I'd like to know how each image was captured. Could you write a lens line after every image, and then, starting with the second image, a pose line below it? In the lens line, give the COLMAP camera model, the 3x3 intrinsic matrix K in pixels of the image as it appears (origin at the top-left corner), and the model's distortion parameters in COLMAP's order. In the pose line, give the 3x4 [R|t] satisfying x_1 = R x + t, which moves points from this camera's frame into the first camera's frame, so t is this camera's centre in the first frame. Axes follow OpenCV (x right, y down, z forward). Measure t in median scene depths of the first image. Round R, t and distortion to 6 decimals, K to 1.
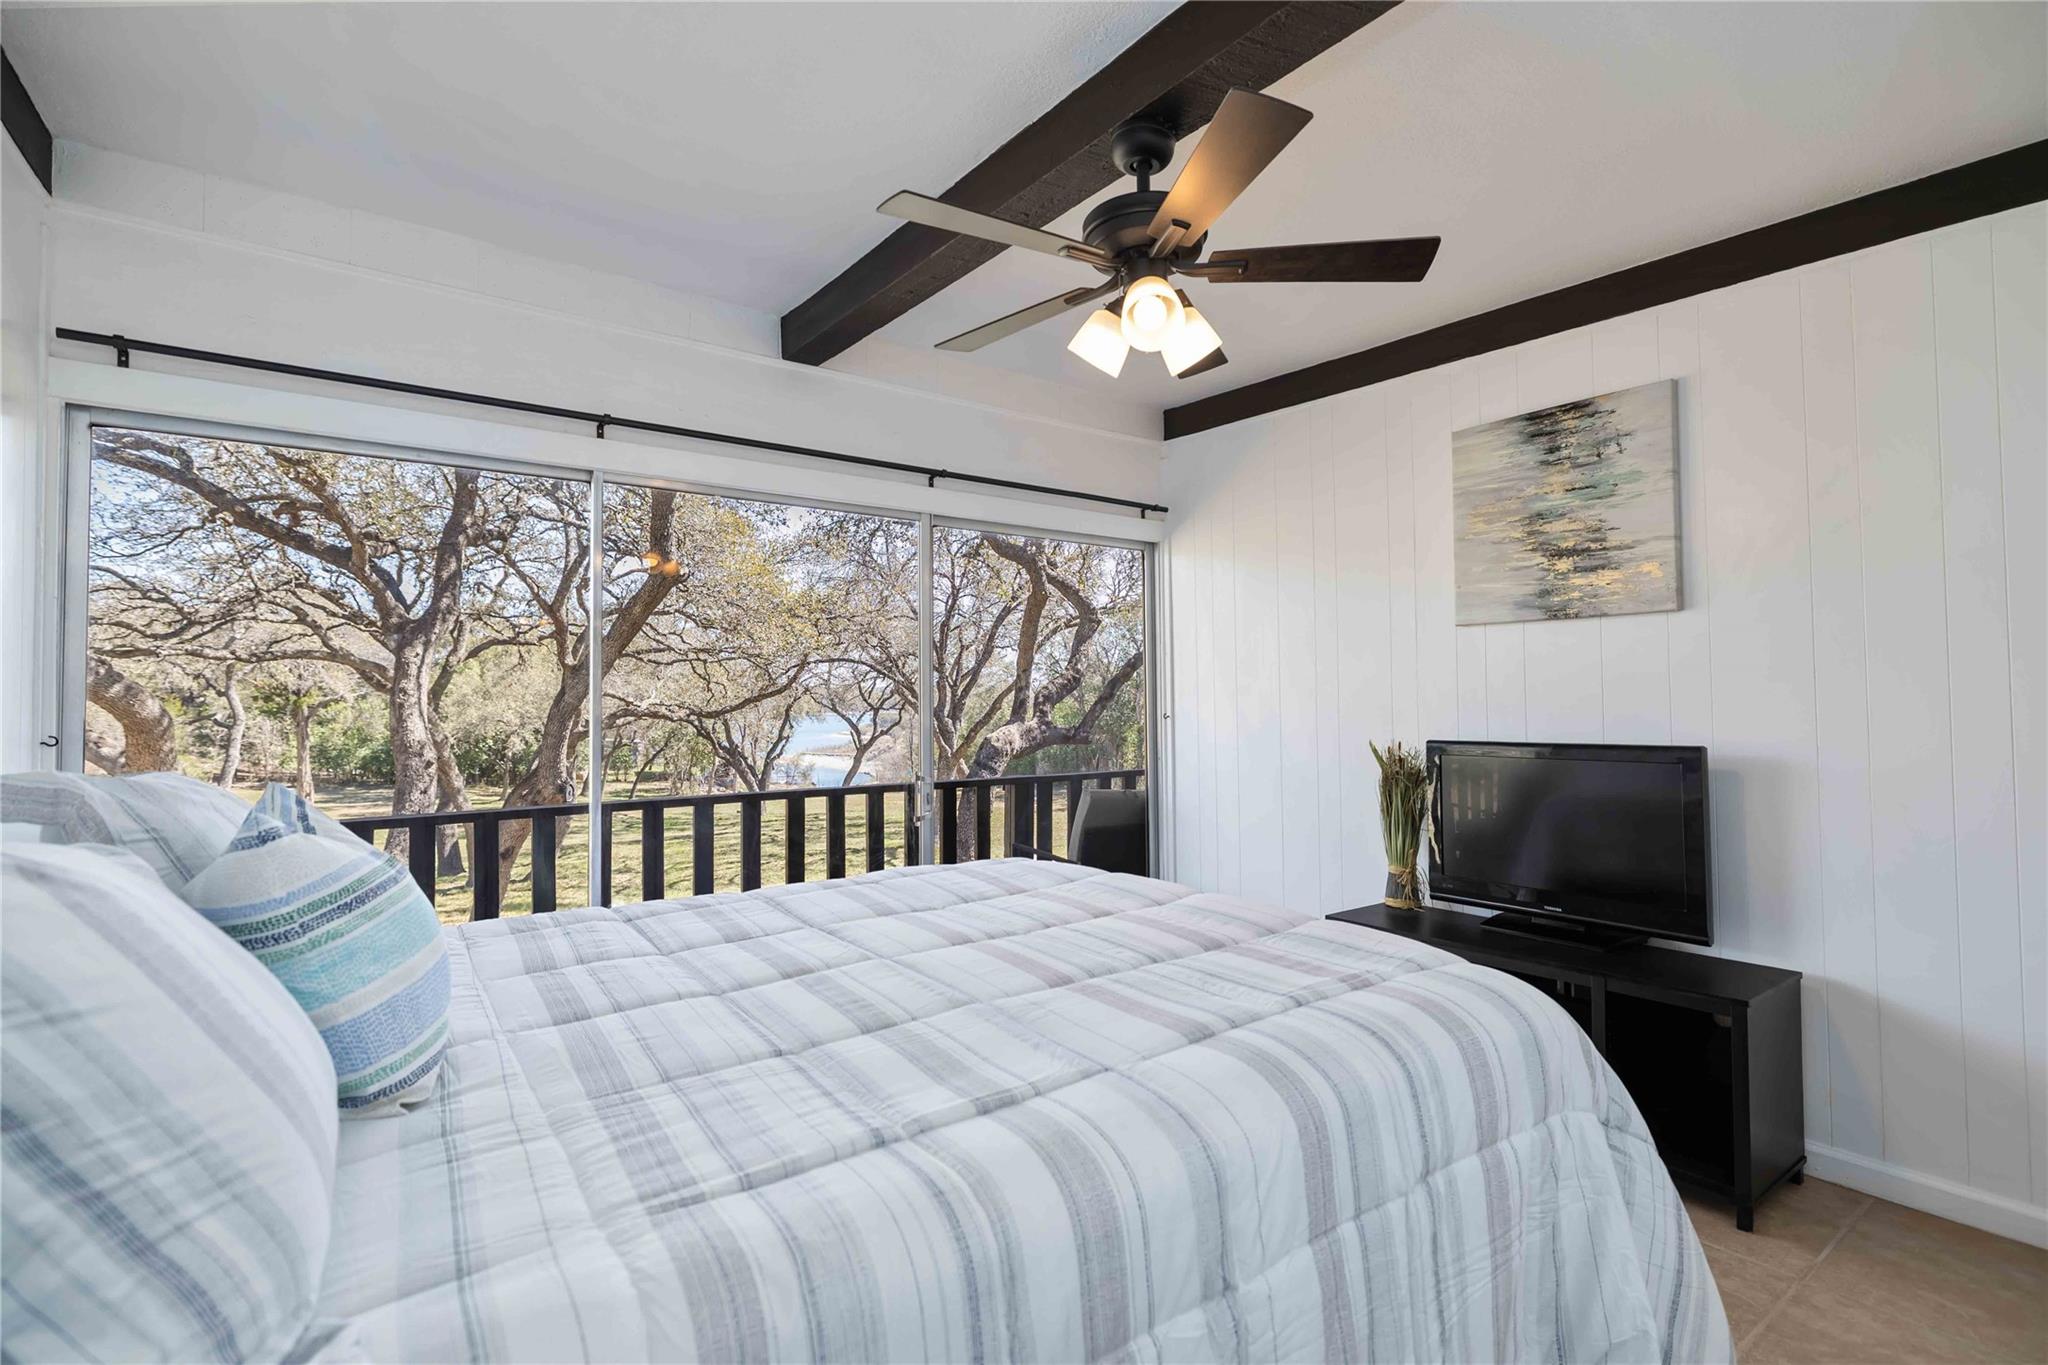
lens RADIAL K [[944.6, 0, 1028.5], [0, 944.6, 665.3], [0, 0, 1]] dist [-0.015191, 0.001116]
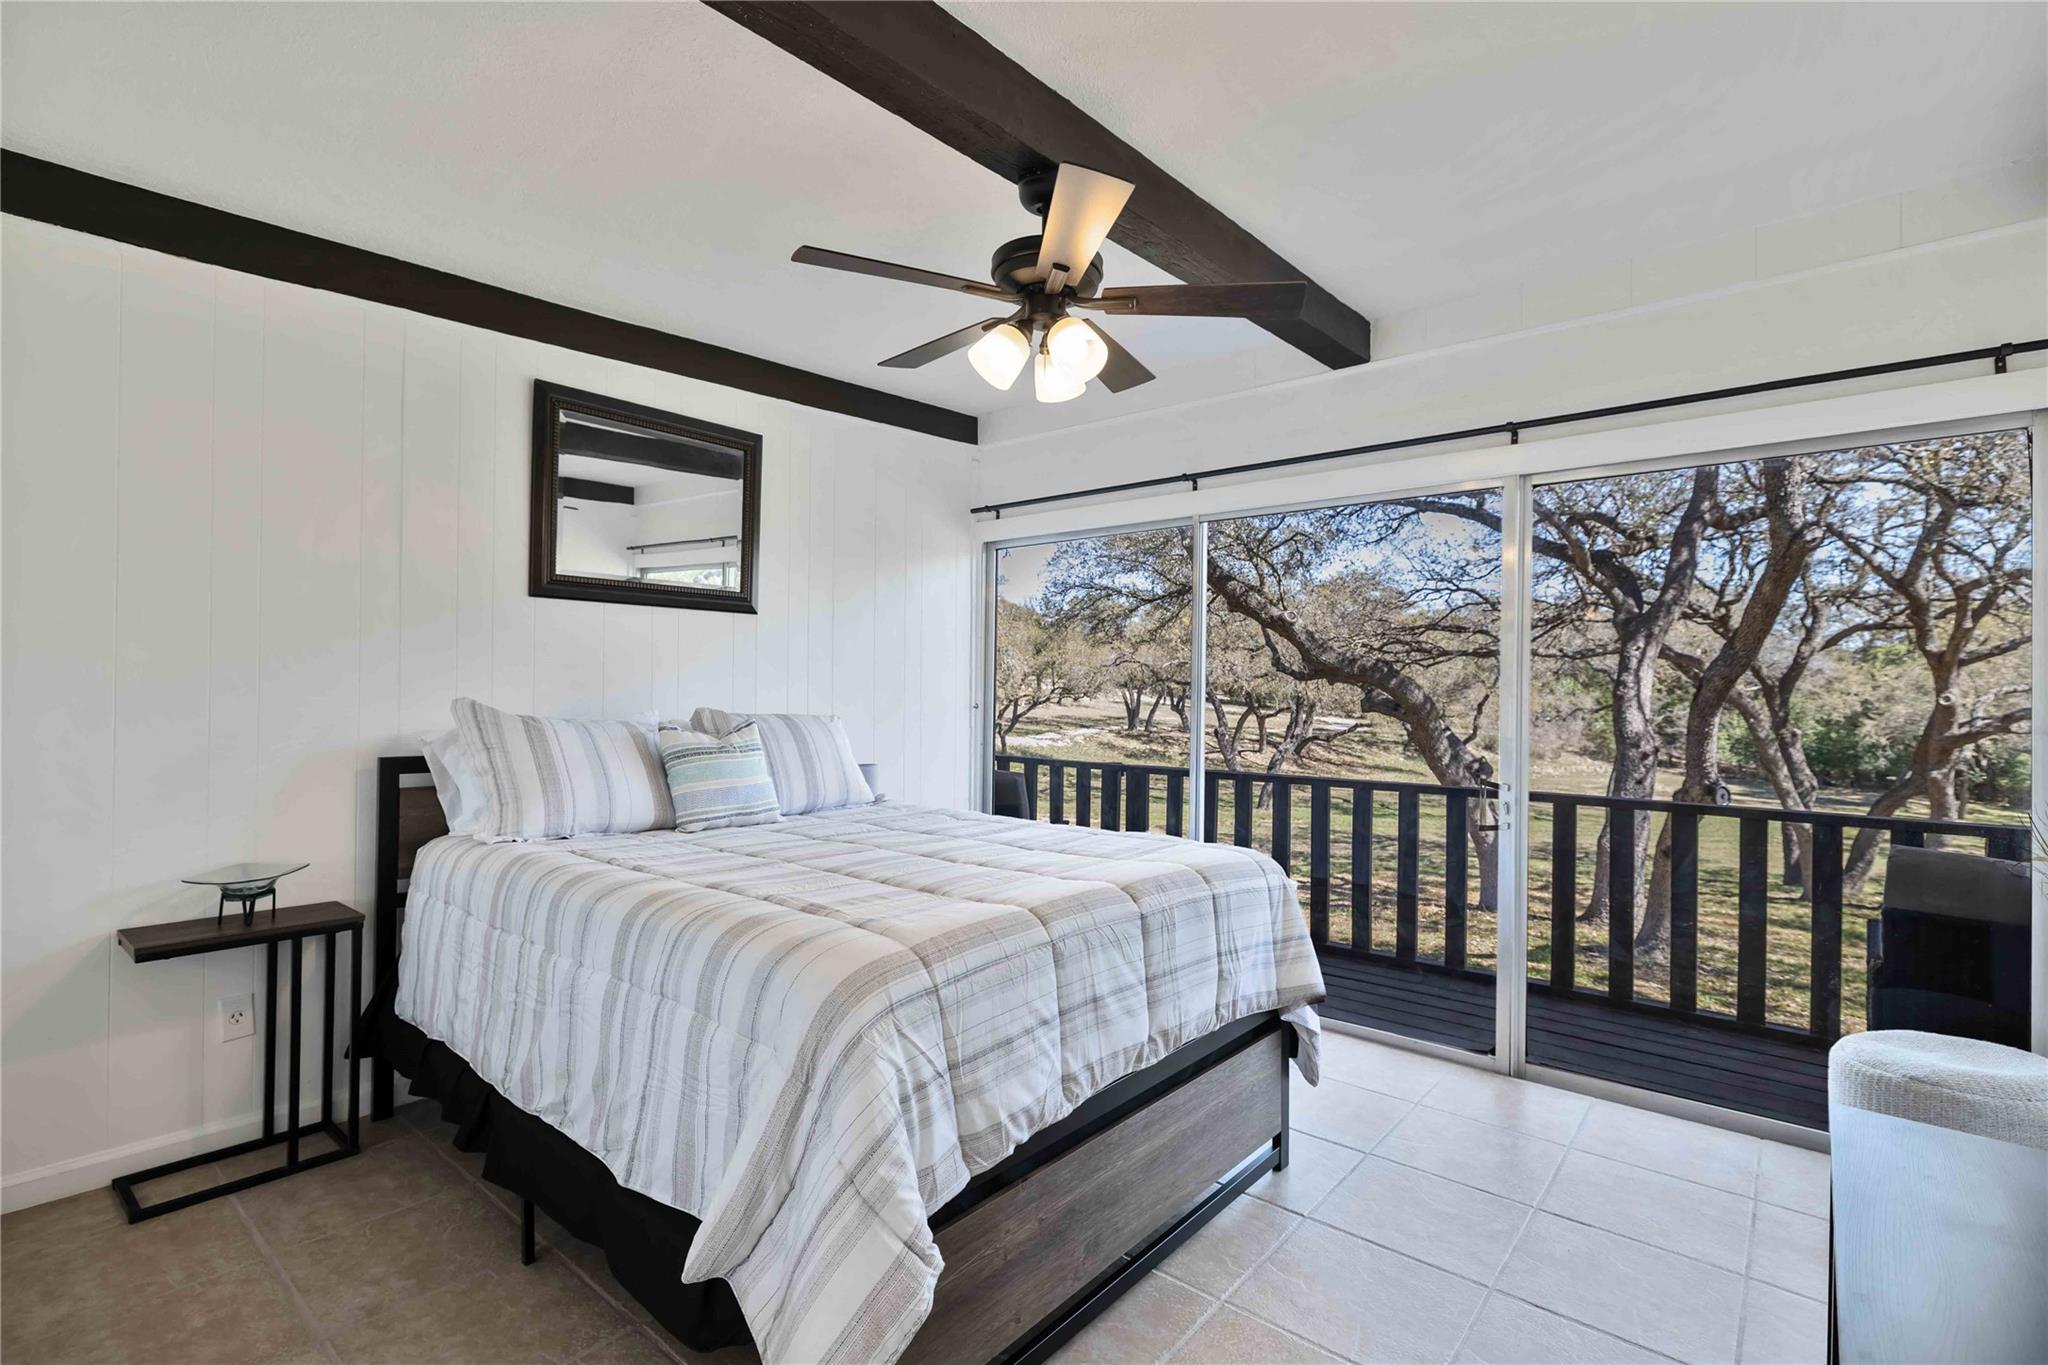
lens RADIAL K [[944.6, 0, 1026.7], [0, 944.6, 690.9], [0, 0, 1]] dist [-0.015191, 0.001116]
pose [[0.220793, 0.009390, -0.975275, 0.202342], [0.025110, 0.999567, 0.015309, 0.002646], [0.974997, -0.027869, 0.220462, 0.124154]]
